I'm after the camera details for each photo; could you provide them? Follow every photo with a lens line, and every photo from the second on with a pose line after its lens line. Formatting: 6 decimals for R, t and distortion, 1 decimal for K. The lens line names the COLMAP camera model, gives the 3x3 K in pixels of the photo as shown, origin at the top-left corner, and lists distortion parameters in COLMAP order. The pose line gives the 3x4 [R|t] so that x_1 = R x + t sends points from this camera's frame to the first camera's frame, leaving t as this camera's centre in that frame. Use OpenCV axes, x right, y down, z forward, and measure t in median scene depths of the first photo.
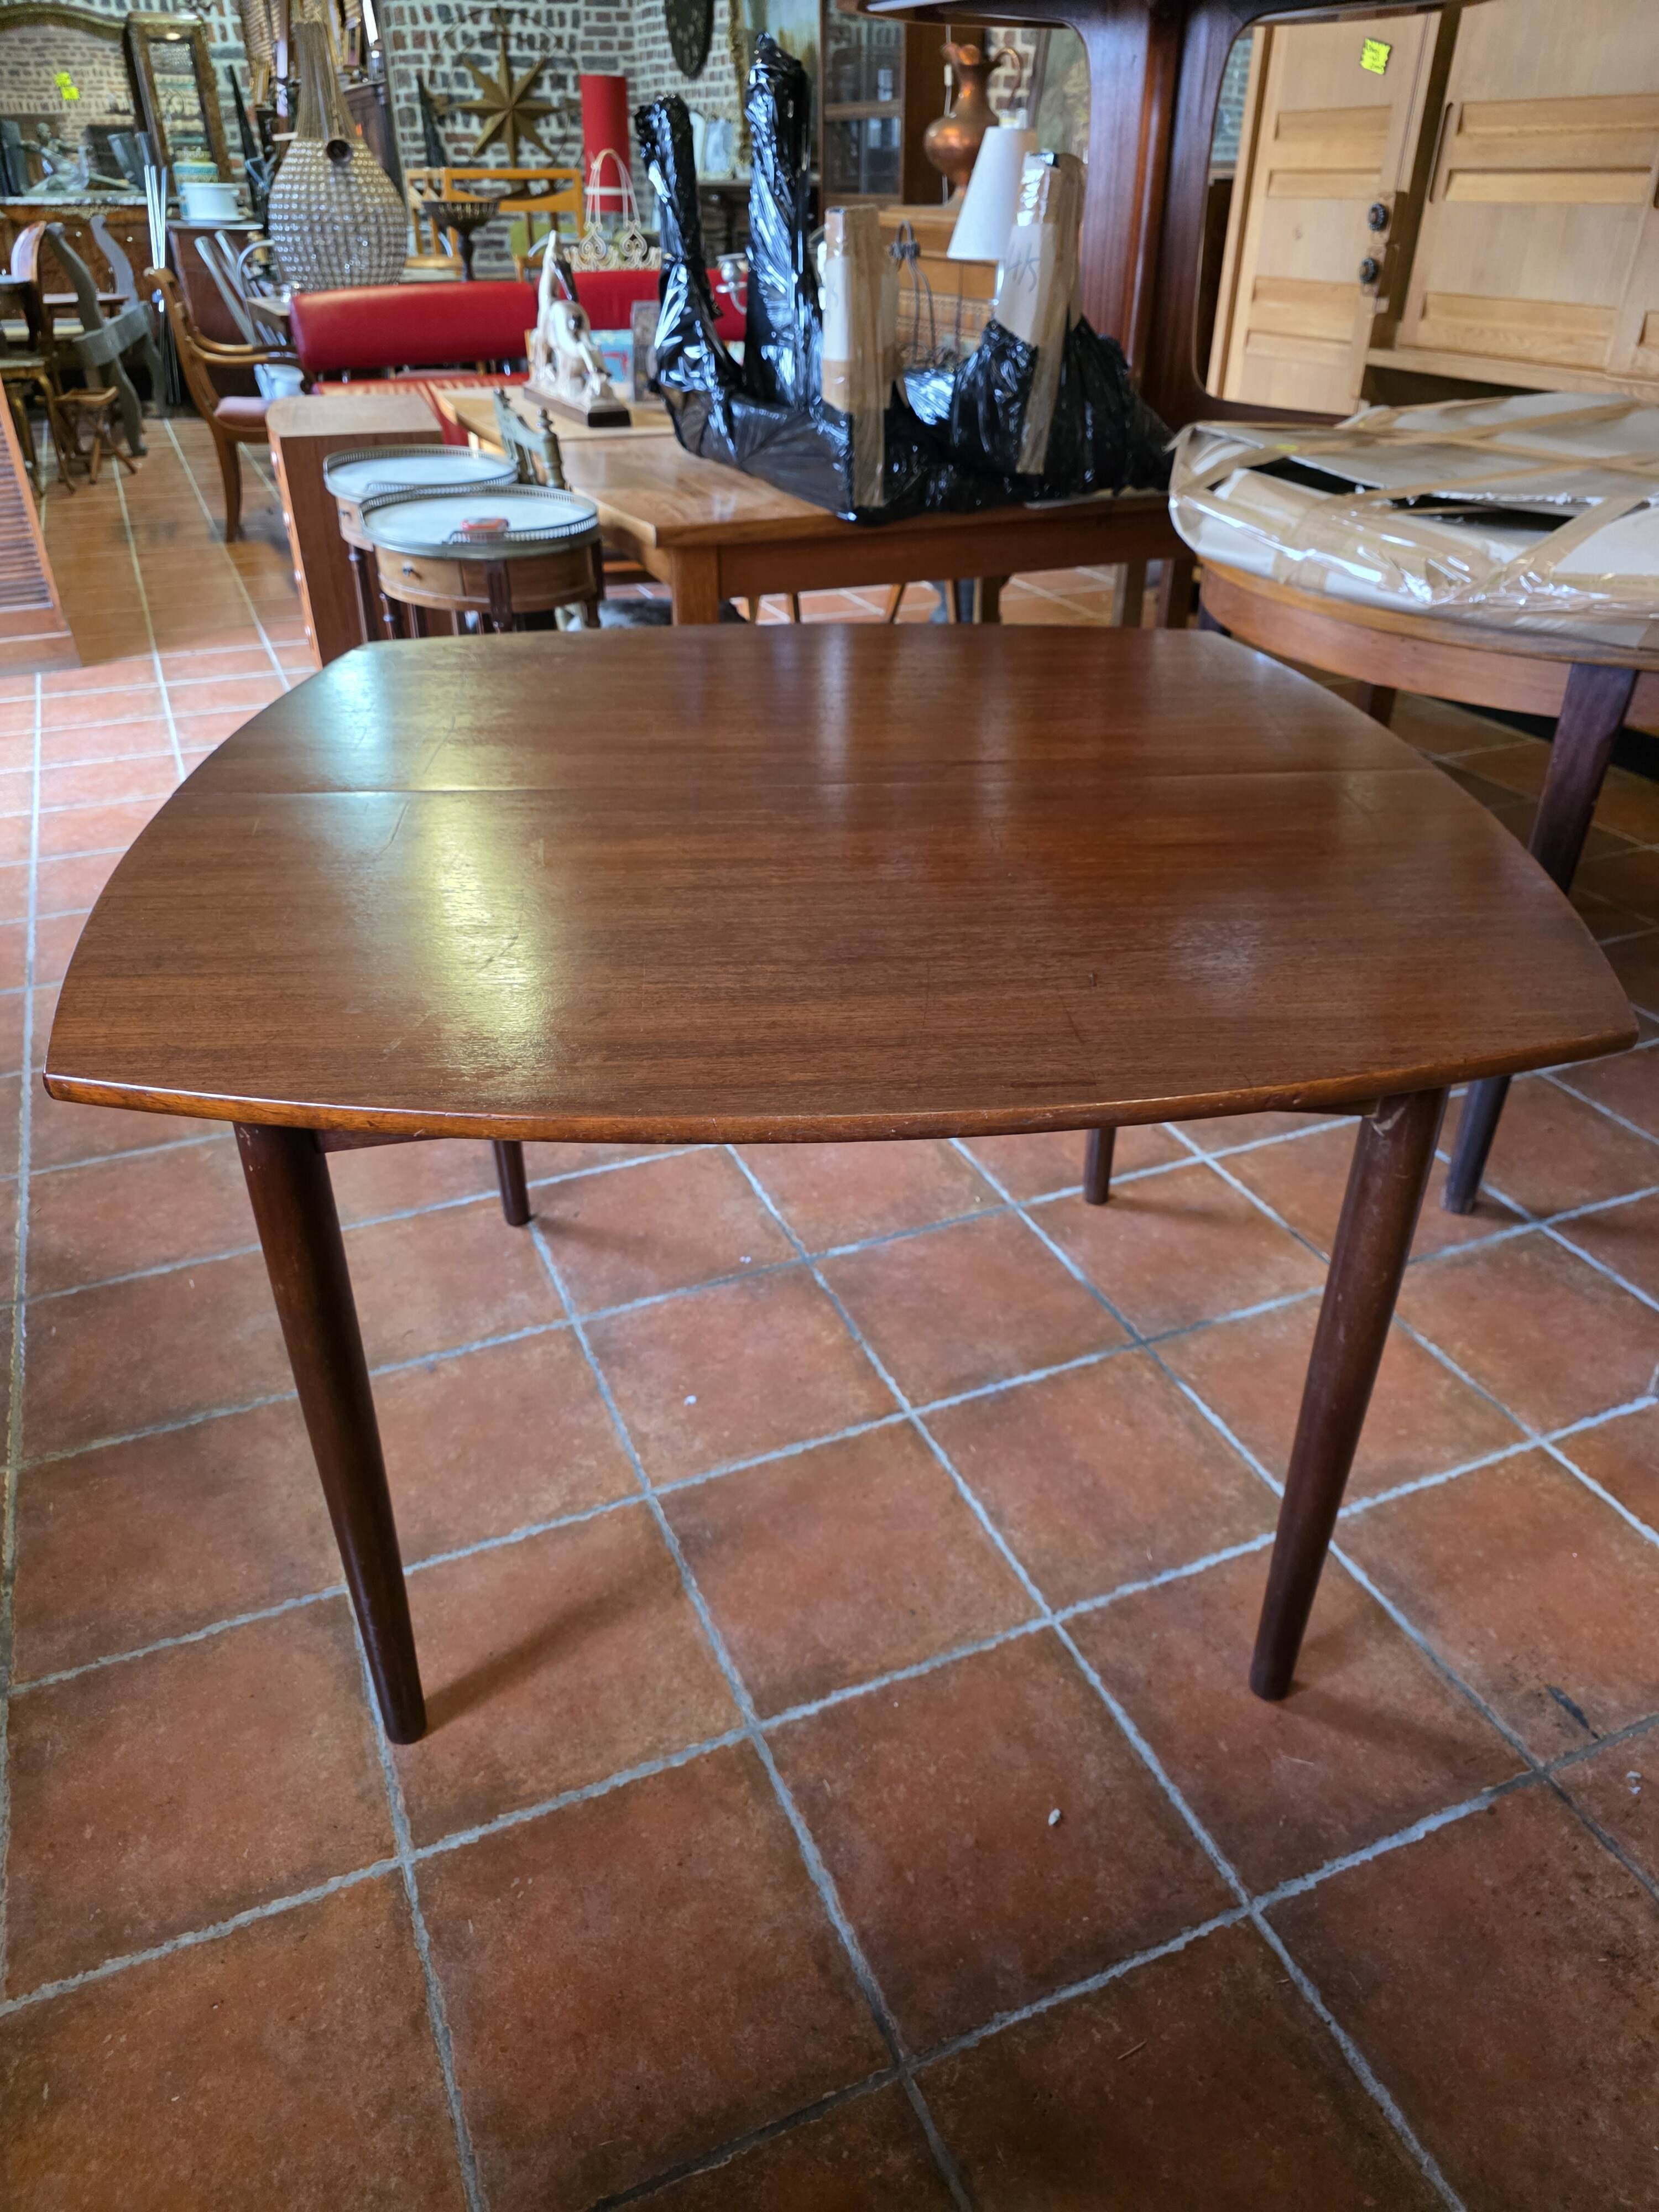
lens RADIAL K [[1475.9, 0, 840.4], [0, 1475.9, 1130.3], [0, 0, 1]] dist [0.023087, -0.019810]
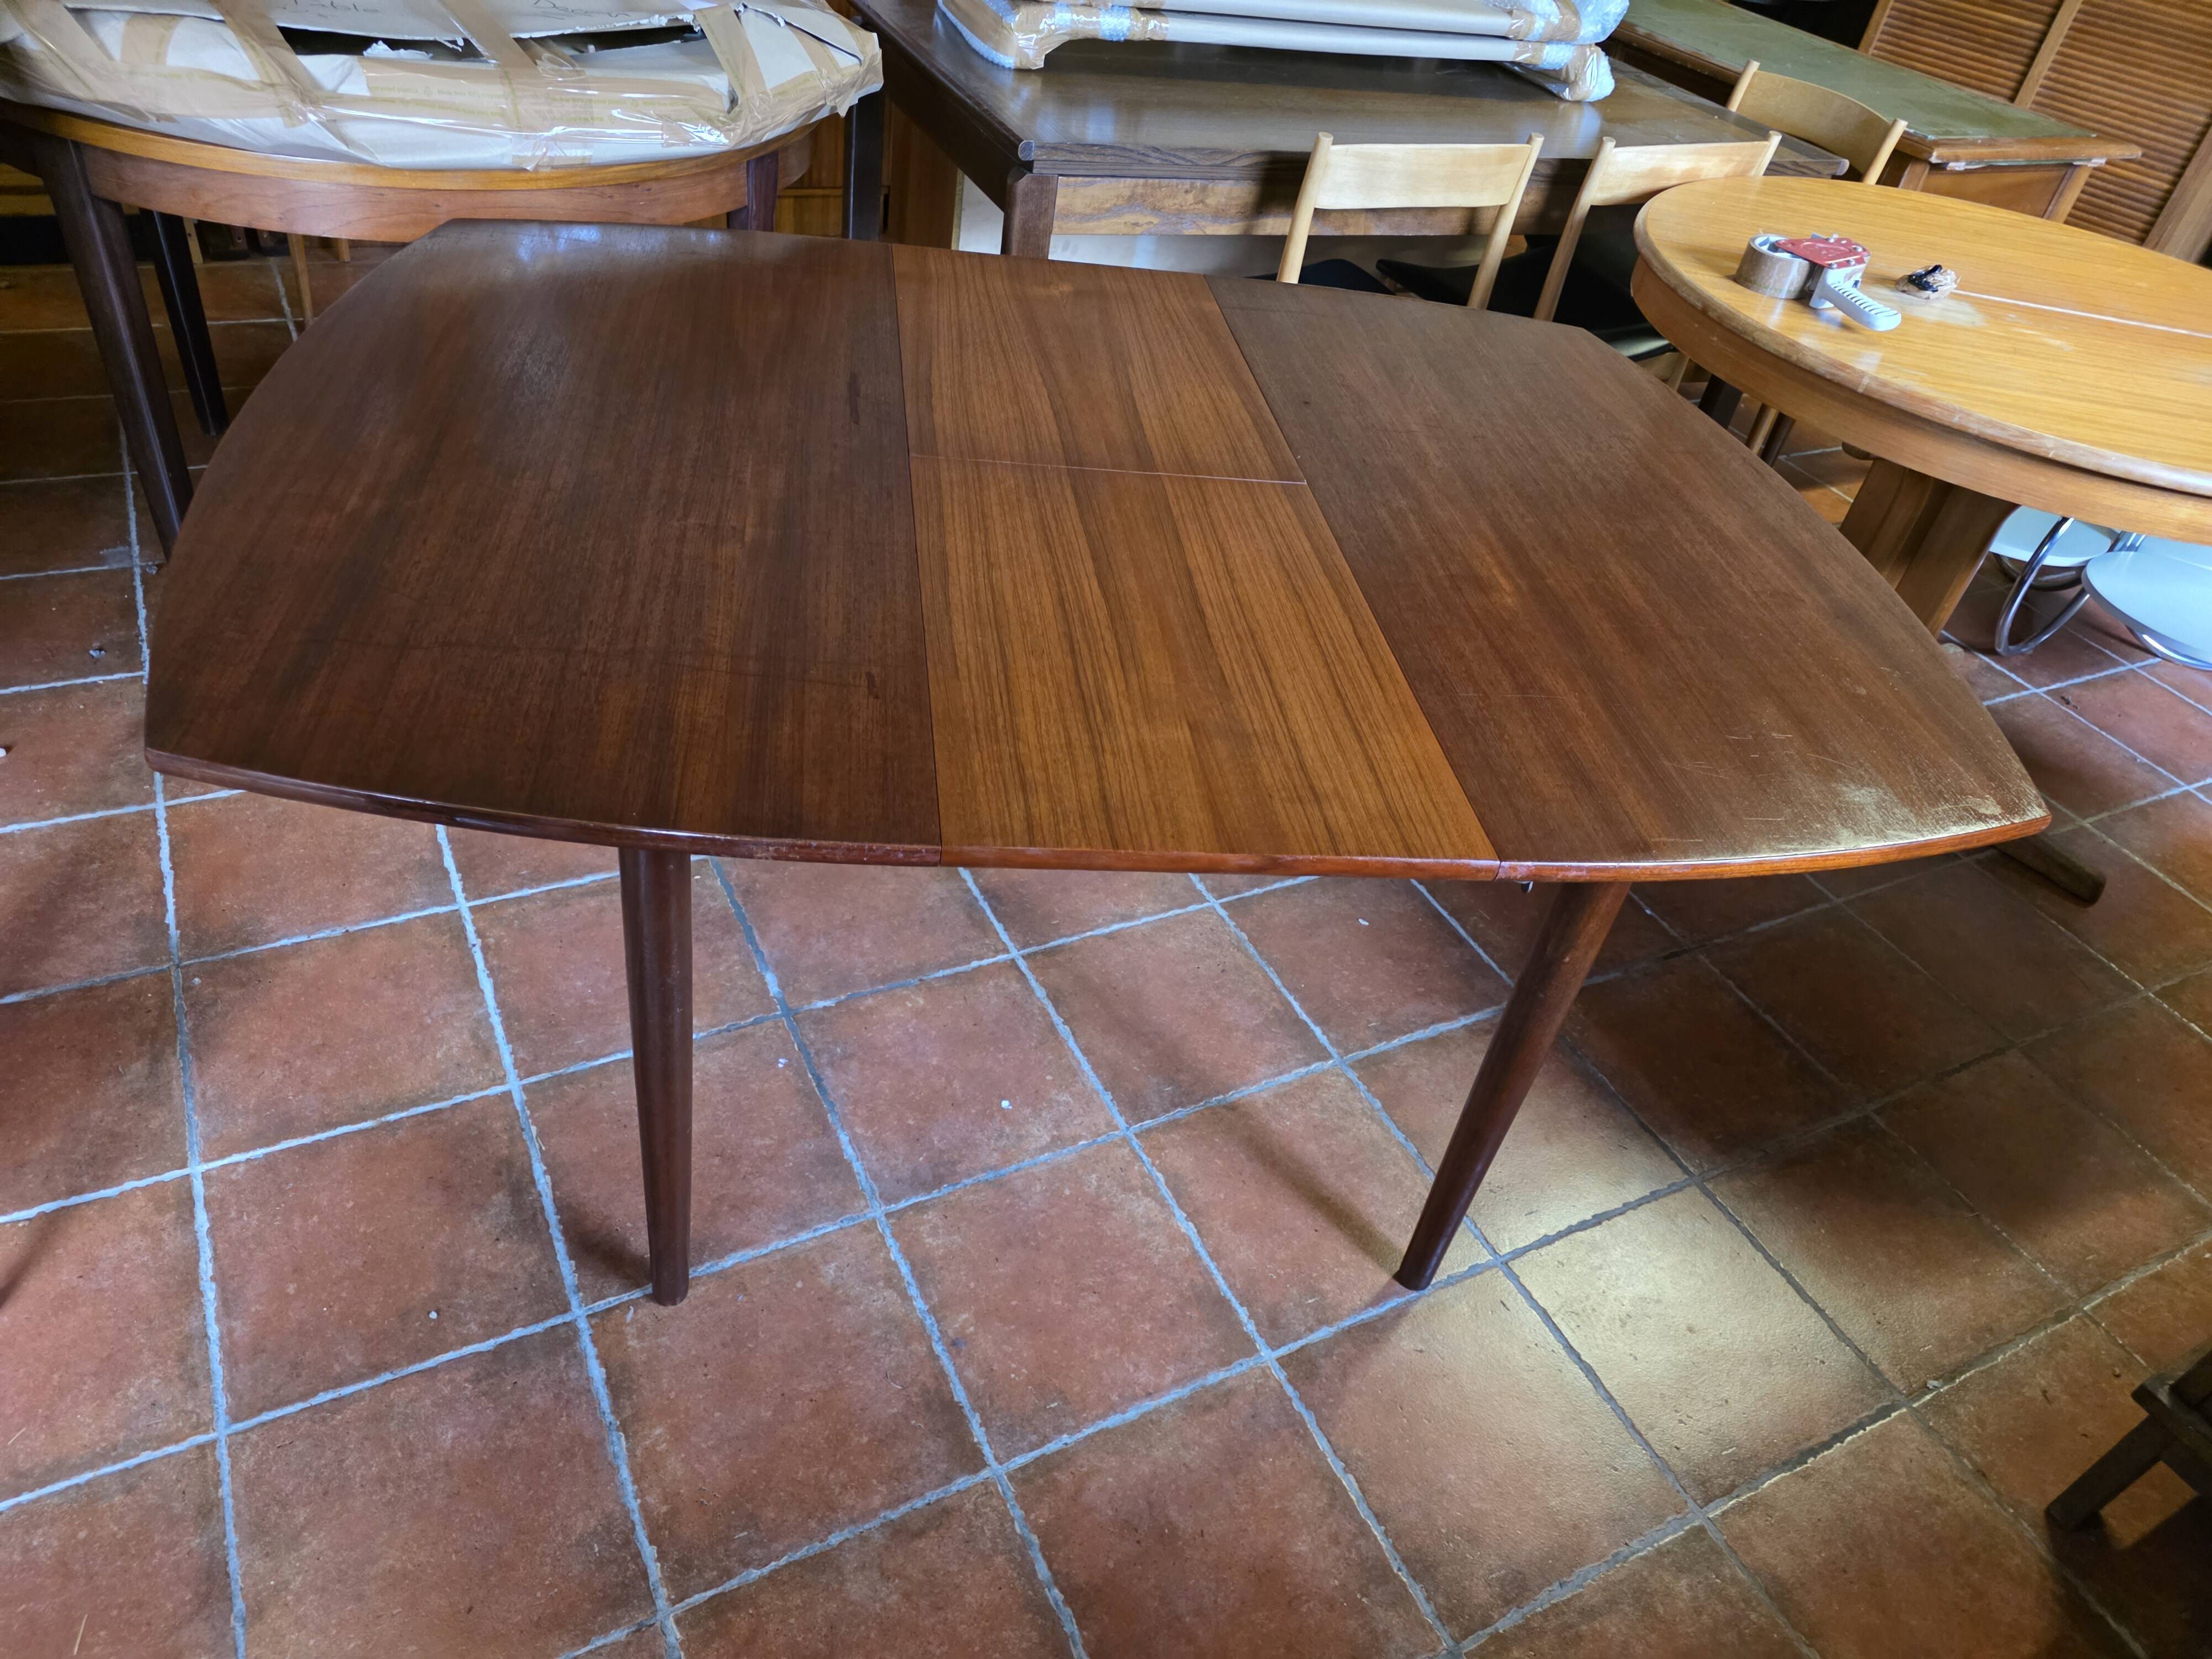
lens RADIAL K [[1467.2, 0, 1070.3], [0, 1467.2, 829.8], [0, 0, 1]] dist [0.030678, -0.020743]
pose [[-0.051104, -0.647362, 0.760468, -0.612515], [0.422664, 0.675887, 0.603765, -0.439089], [-0.904844, 0.352277, 0.239076, 0.527970]]
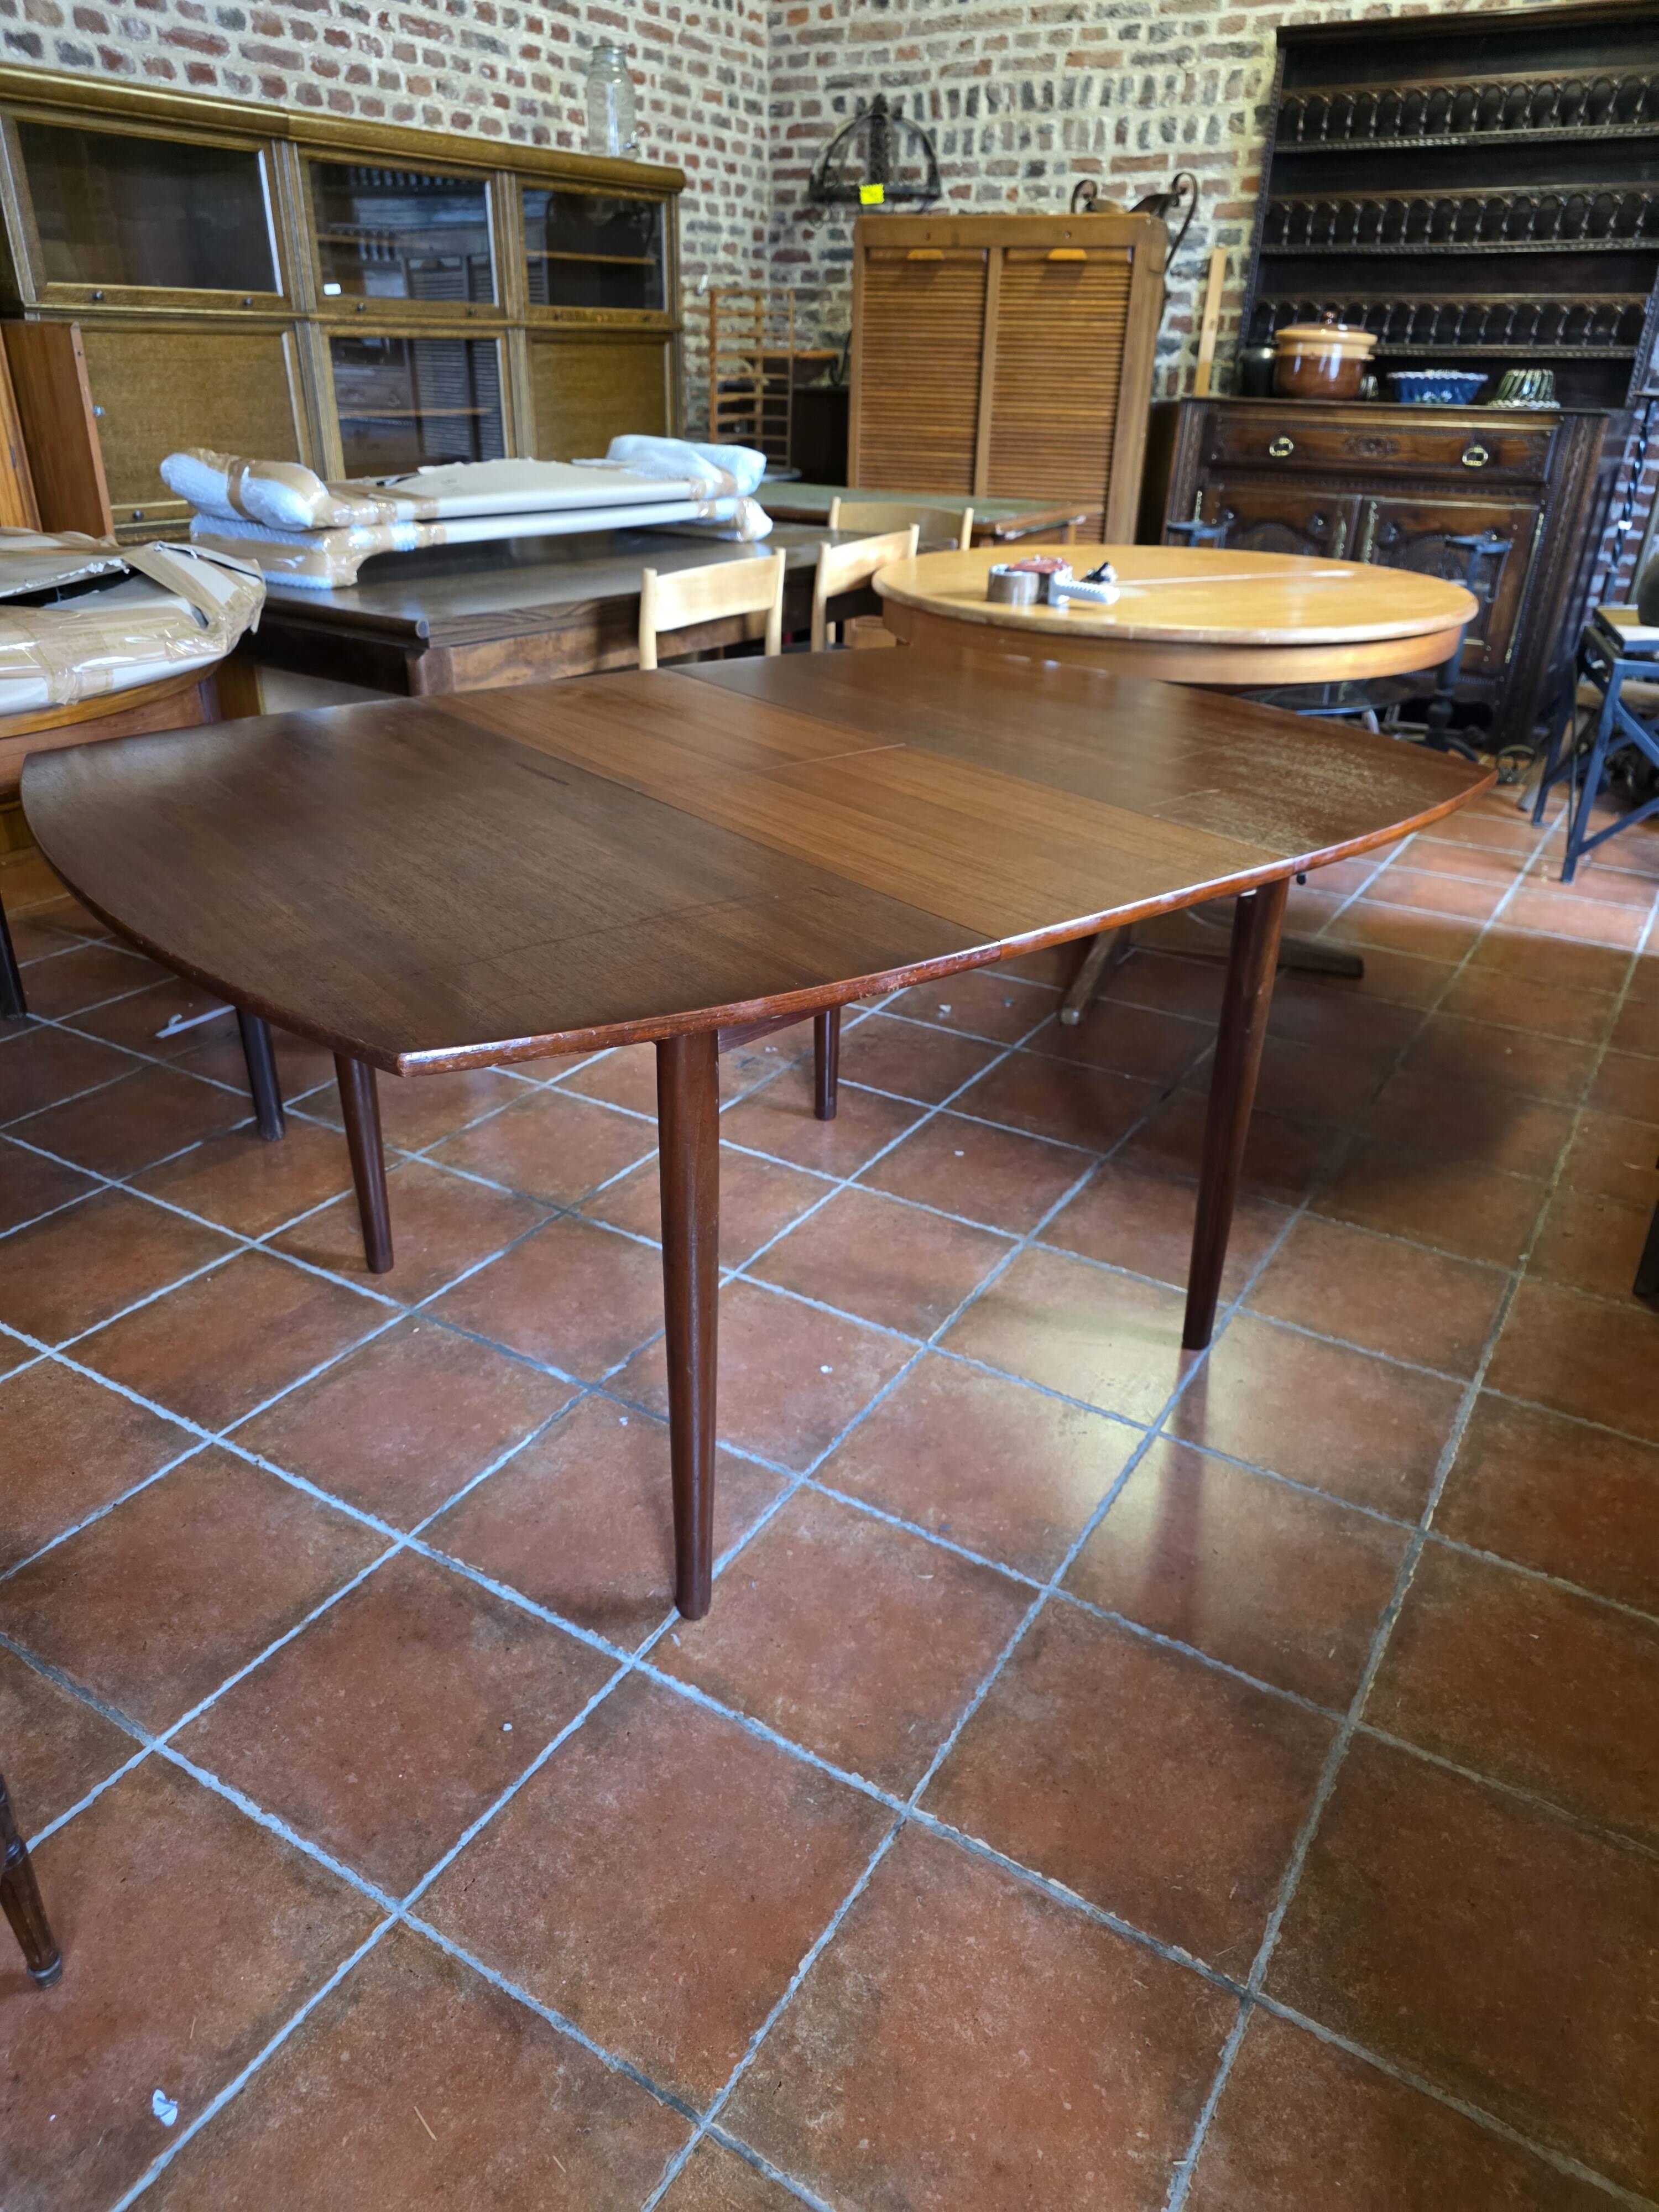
lens RADIAL K [[1476.5, 0, 799.6], [0, 1476.5, 1119.0], [0, 0, 1]] dist [0.033103, -0.026524]
pose [[-0.555494, -0.397014, 0.730621, -0.673956], [0.432409, 0.612585, 0.661636, -0.550312], [-0.710246, 0.683462, -0.168615, 0.871596]]
